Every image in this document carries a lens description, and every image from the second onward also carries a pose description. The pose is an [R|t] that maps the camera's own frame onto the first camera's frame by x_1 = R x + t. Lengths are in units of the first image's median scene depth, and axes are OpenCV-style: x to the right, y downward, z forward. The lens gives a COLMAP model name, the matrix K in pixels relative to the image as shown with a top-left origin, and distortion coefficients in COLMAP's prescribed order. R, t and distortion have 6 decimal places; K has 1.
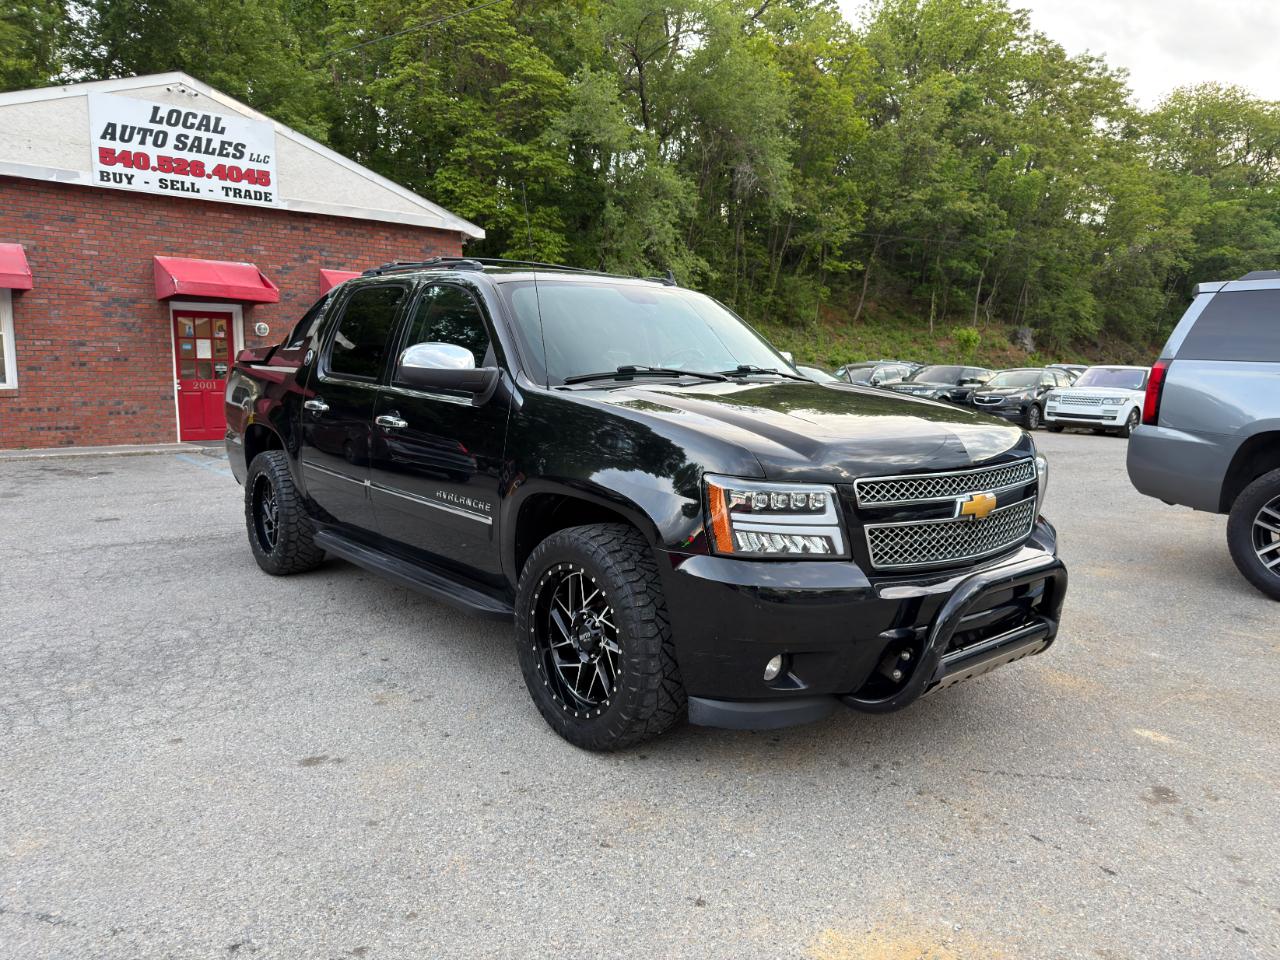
lens RADIAL K [[911.7, 0, 640.0], [0, 911.7, 480.0], [0, 0, 1]] dist [0.001028, -0.016037]
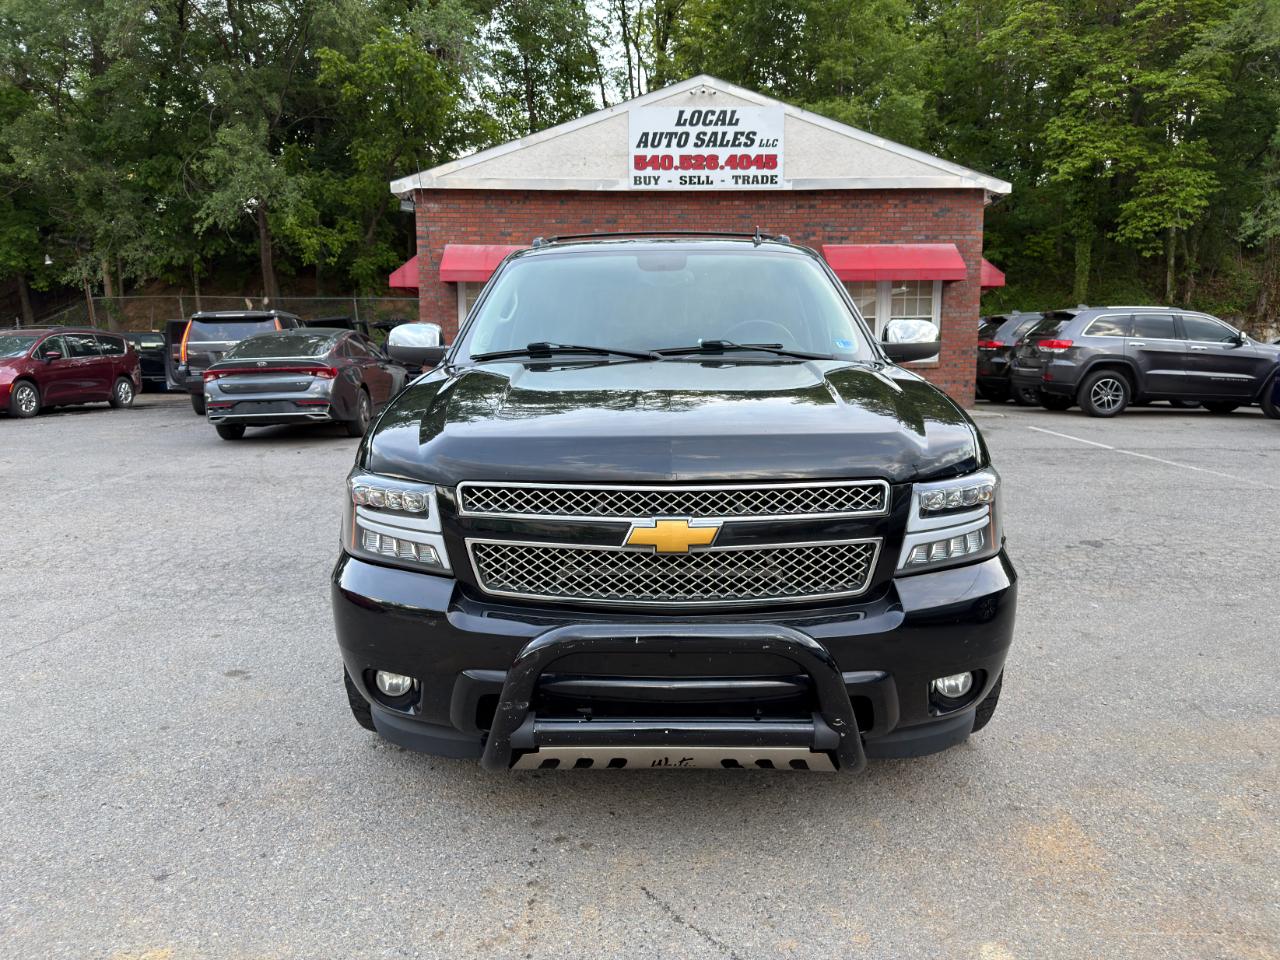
lens RADIAL K [[927.1, 0, 640.0], [0, 927.1, 480.0], [0, 0, 1]] dist [-0.002046, -0.005873]
pose [[0.788341, 0.064999, -0.611796, 0.144275], [-0.048542, 0.997875, 0.043468, -0.007654], [0.613321, -0.004570, 0.789821, 0.072529]]
